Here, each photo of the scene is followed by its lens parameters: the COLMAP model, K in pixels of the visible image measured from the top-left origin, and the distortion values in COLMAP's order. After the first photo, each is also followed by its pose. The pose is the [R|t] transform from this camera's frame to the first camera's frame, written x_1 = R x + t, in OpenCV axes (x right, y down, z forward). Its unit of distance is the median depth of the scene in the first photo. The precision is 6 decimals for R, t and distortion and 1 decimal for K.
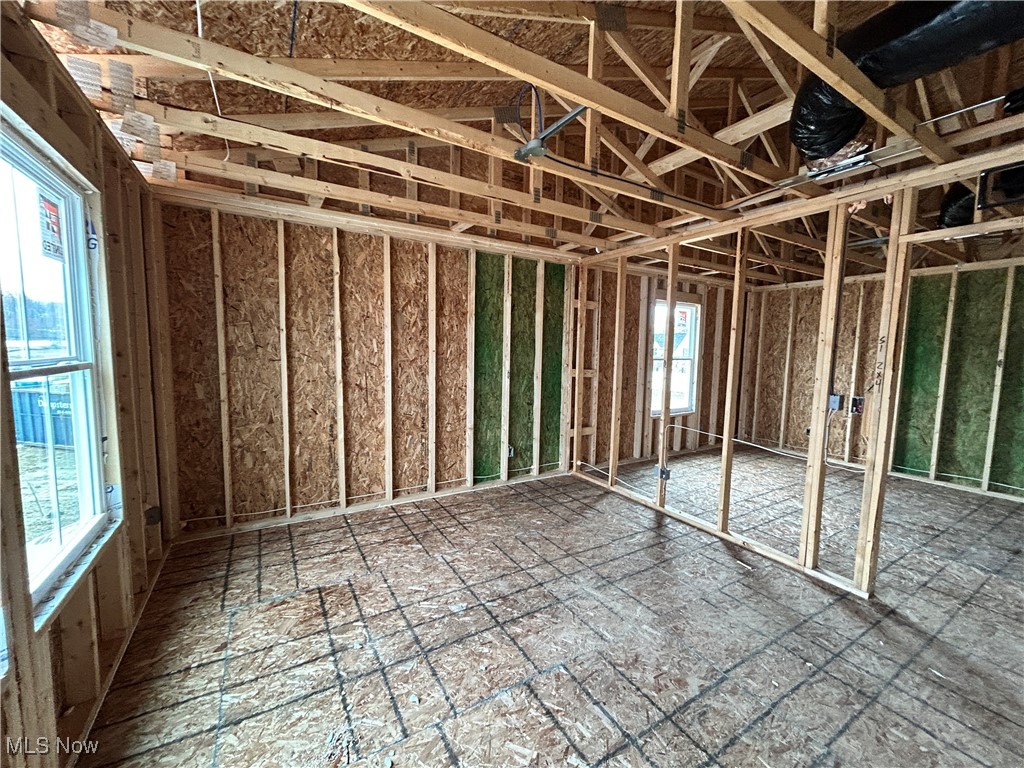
lens RADIAL K [[412.6, 0, 504.8], [0, 412.6, 383.2], [0, 0, 1]] dist [0.004267, 0.000380]
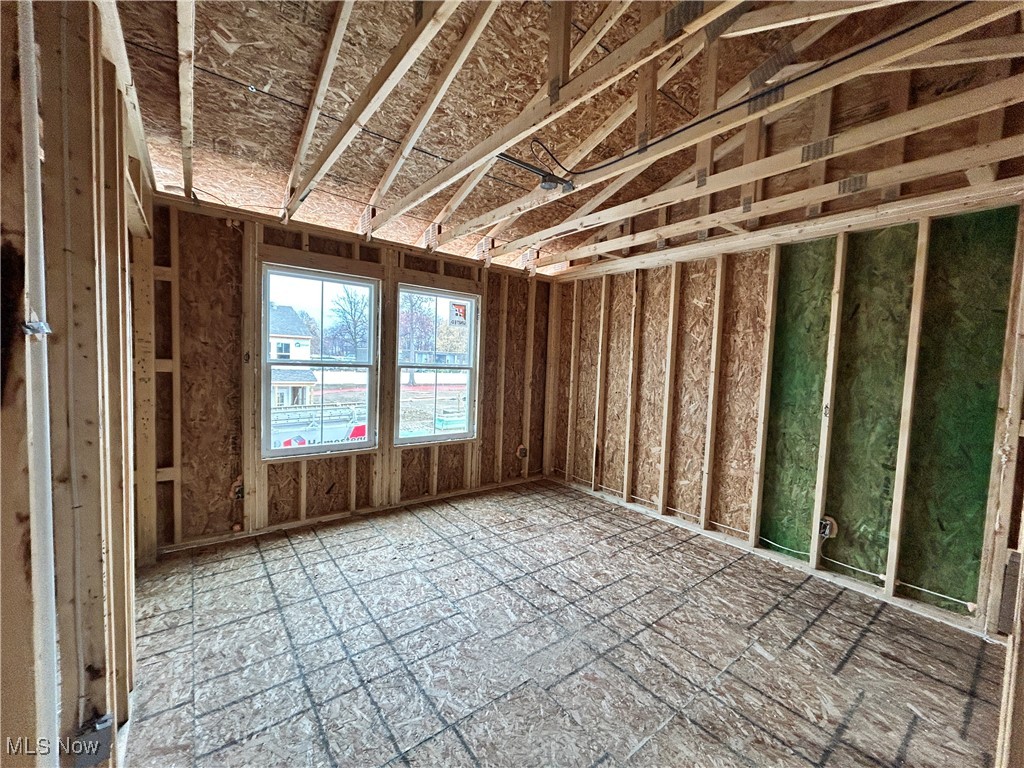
lens RADIAL K [[412.6, 0, 512.6], [0, 412.6, 384.9], [0, 0, 1]] dist [0.004267, 0.000380]
pose [[0.129665, 0.046561, -0.990464, 0.671668], [-0.113329, 0.993047, 0.031846, -0.028937], [0.985060, 0.108119, 0.134040, 0.448215]]
